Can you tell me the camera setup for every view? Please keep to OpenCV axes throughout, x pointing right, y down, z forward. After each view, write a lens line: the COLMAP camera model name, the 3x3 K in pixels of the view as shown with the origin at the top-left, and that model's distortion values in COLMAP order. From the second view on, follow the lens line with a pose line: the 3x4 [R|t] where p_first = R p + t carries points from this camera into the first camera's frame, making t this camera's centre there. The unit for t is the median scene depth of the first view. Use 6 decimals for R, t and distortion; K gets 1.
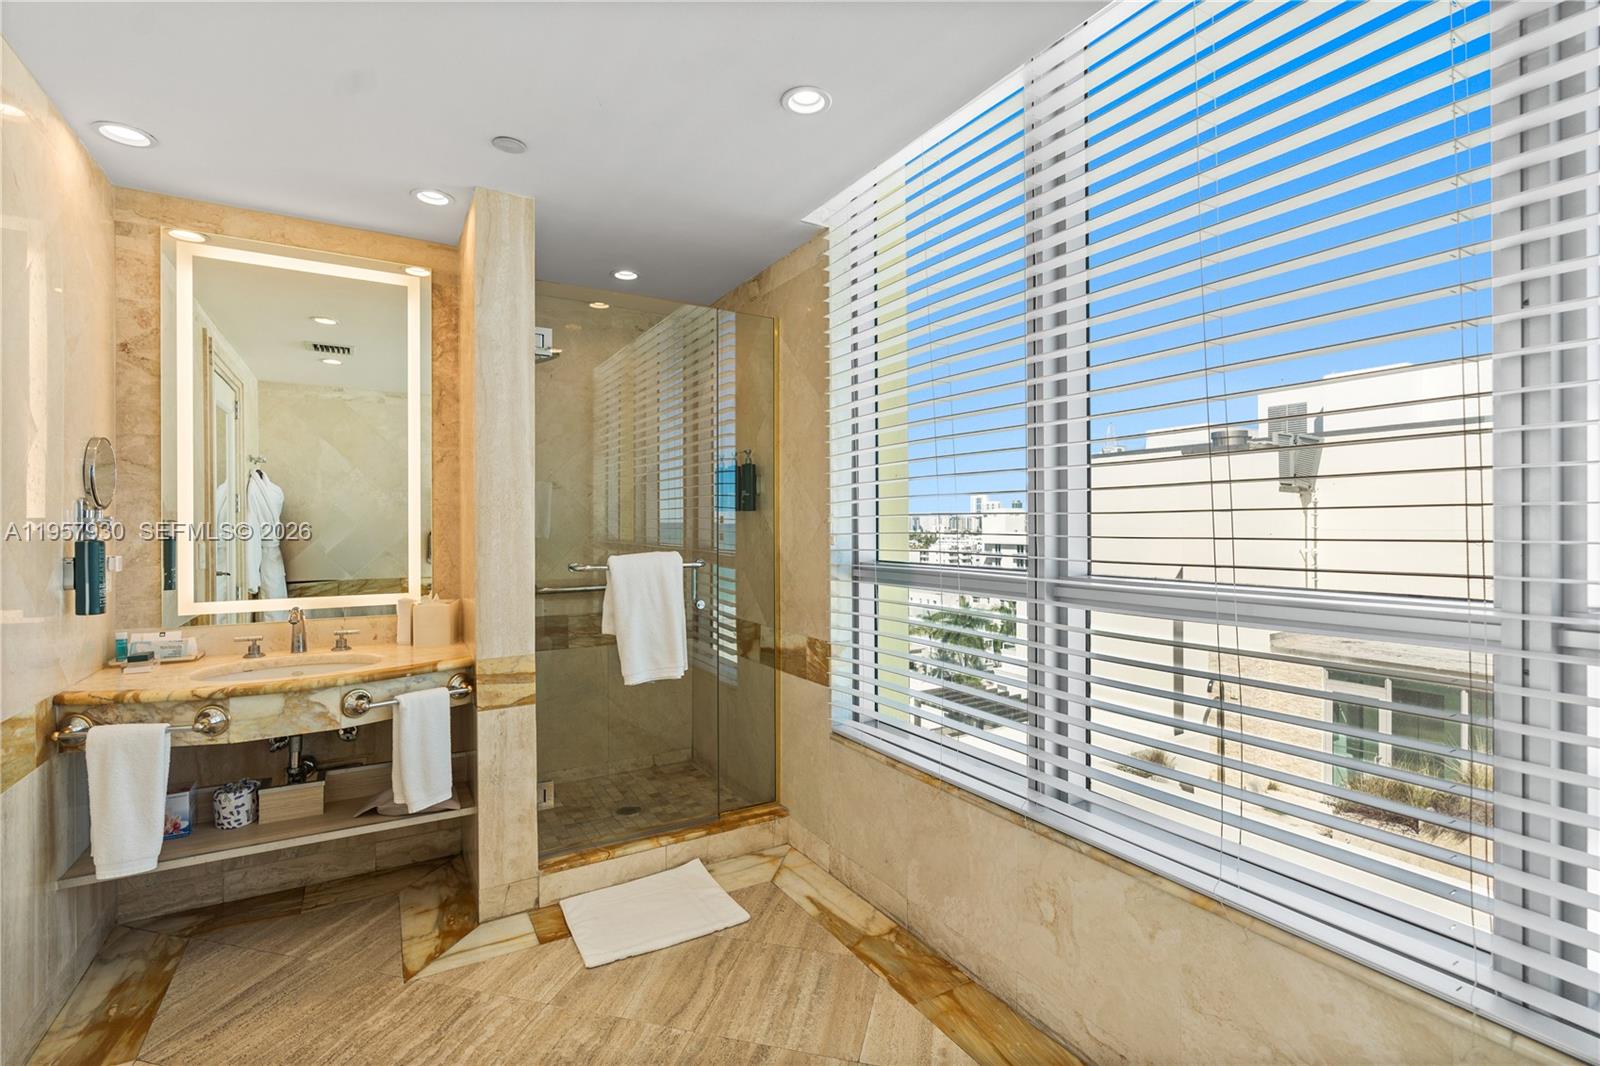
lens RADIAL K [[725.3, 0, 804.2], [0, 725.3, 533.9], [0, 0, 1]] dist [0.002935, 0.001269]
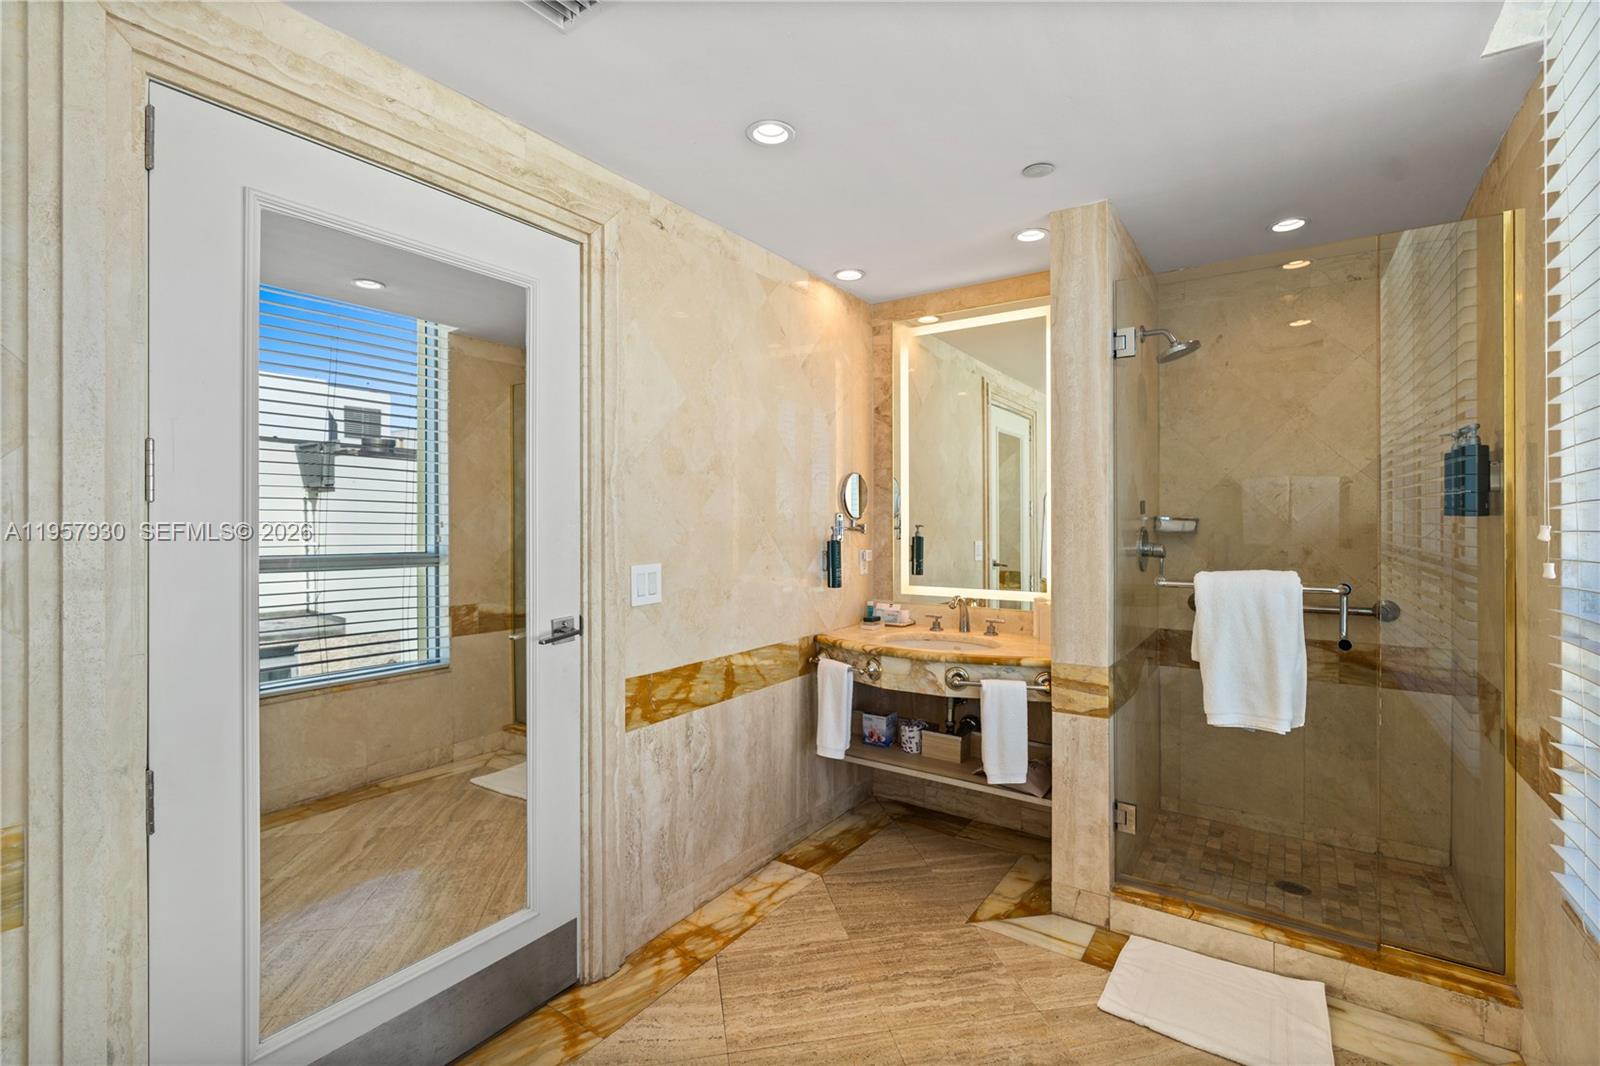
lens RADIAL K [[725.3, 0, 804.2], [0, 725.3, 533.9], [0, 0, 1]] dist [0.002935, 0.001269]
pose [[0.431619, 0.018820, -0.901860, 0.337164], [-0.013163, 0.999807, 0.014564, -0.022749], [0.901960, 0.005585, 0.431783, 0.220601]]
